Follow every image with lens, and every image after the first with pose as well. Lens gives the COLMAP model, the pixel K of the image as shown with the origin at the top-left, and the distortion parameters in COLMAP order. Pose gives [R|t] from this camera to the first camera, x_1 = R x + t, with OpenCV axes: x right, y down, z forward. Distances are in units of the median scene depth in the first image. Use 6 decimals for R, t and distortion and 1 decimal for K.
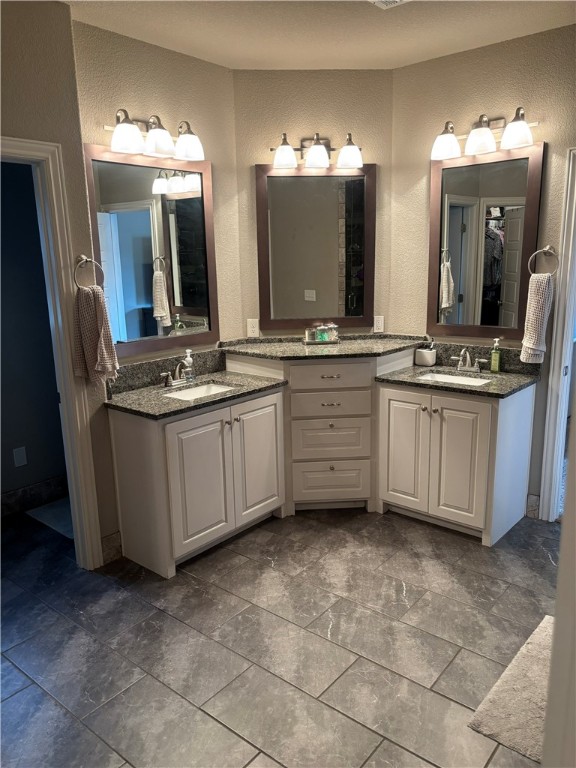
lens RADIAL K [[581.3, 0, 287.4], [0, 581.3, 384.6], [0, 0, 1]] dist [0.018031, 0.002523]
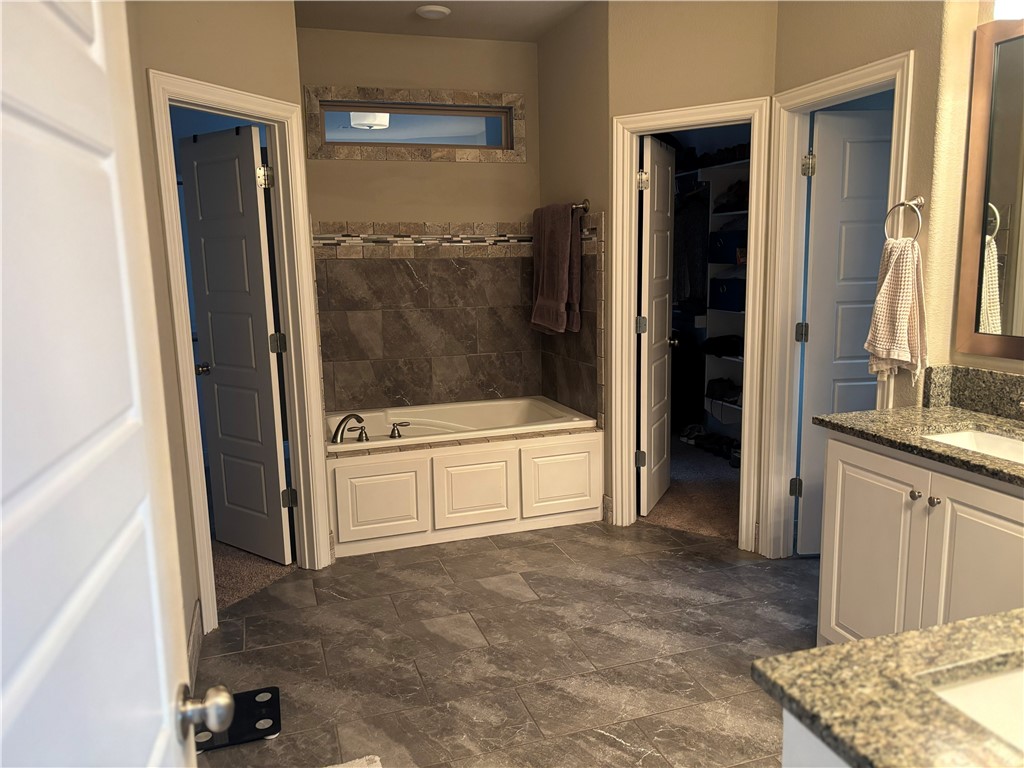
lens RADIAL K [[775.1, 0, 511.3], [0, 775.1, 382.7], [0, 0, 1]] dist [0.018031, 0.002523]
pose [[-0.527592, 0.176305, -0.831001, 0.848380], [-0.149237, 0.943777, 0.294980, -0.238855], [0.836286, 0.279645, -0.471618, 1.237913]]
